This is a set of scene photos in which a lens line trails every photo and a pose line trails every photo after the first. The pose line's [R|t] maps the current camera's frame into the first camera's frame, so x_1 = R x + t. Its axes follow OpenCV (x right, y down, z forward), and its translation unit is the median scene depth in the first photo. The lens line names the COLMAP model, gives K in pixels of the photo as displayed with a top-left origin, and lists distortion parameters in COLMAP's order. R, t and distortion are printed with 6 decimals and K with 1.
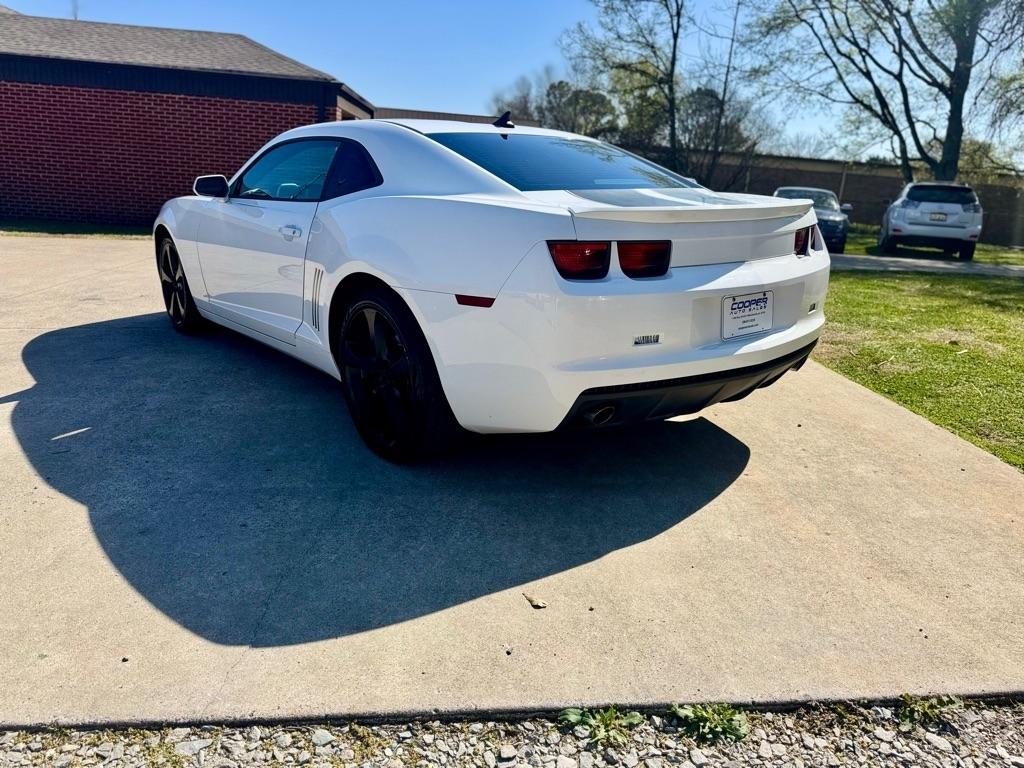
lens RADIAL K [[723.9, 0, 506.0], [0, 723.9, 376.1], [0, 0, 1]] dist [0.032774, -0.045480]
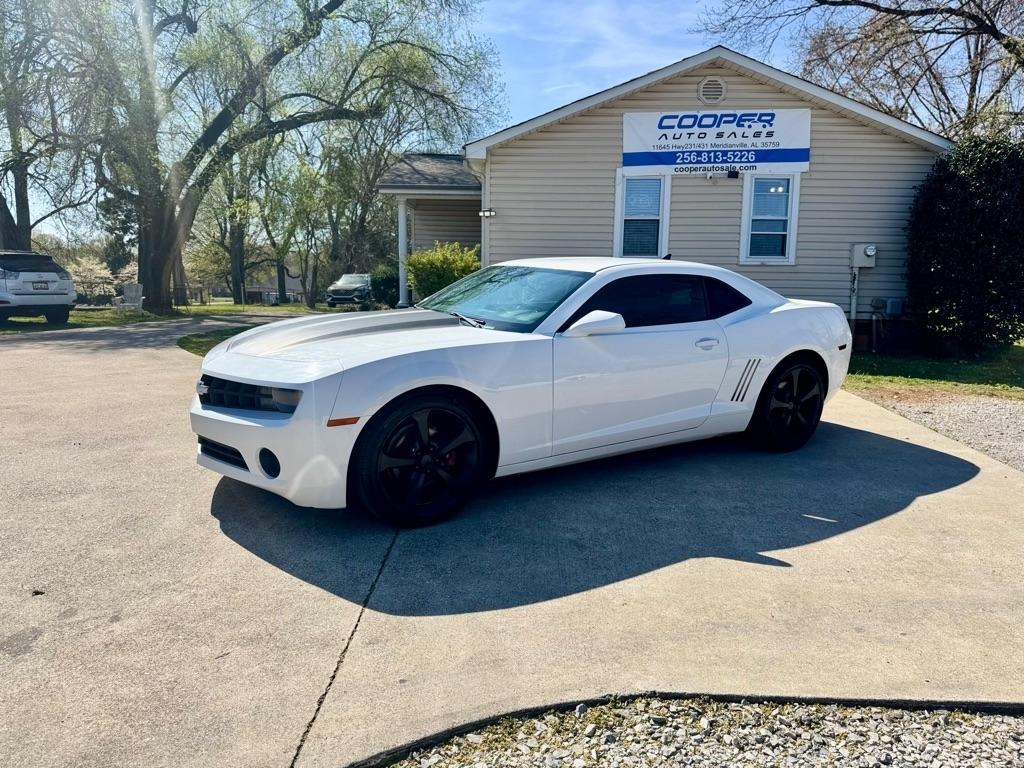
lens RADIAL K [[723.9, 0, 512.7], [0, 723.9, 383.3], [0, 0, 1]] dist [0.032774, -0.045480]
pose [[0.093718, -0.194310, 0.976453, -1.253224], [0.246555, 0.954749, 0.166327, -0.330804], [-0.964587, 0.225161, 0.137385, 0.884771]]
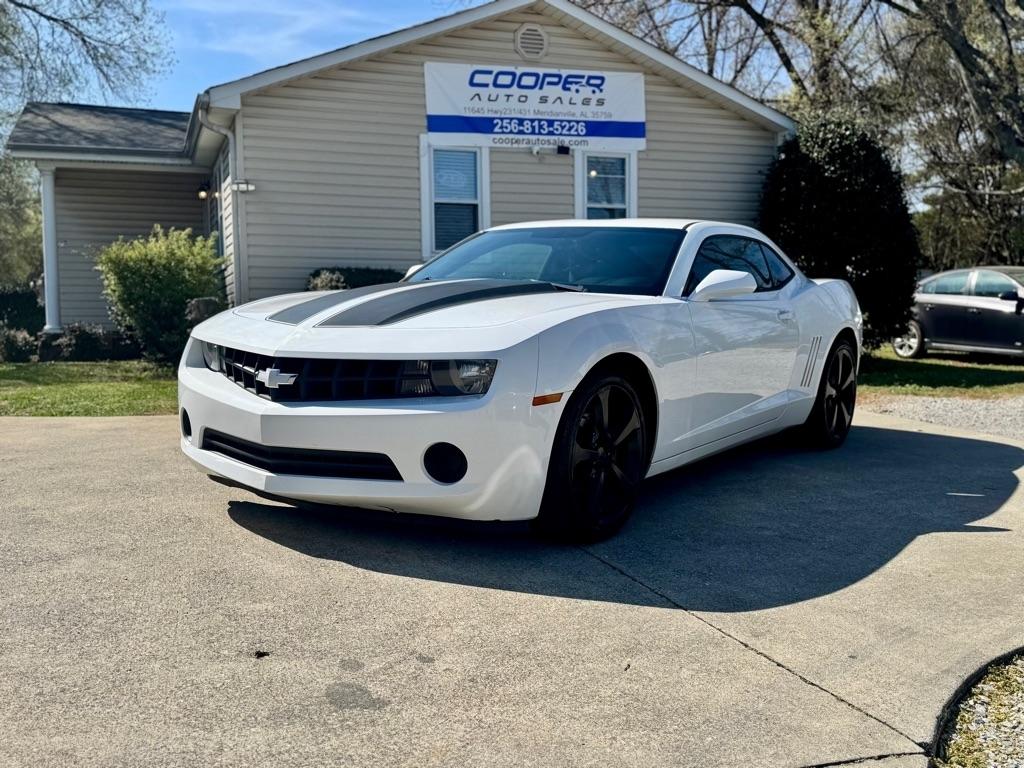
lens RADIAL K [[1028.9, 0, 520.5], [0, 1028.9, 390.2], [0, 0, 1]] dist [0.082420, 0.000000]
pose [[-0.301469, -0.125340, 0.945202, -1.307960], [0.233311, 0.951489, 0.200587, -0.386018], [-0.924490, 0.280996, -0.257601, 1.384532]]
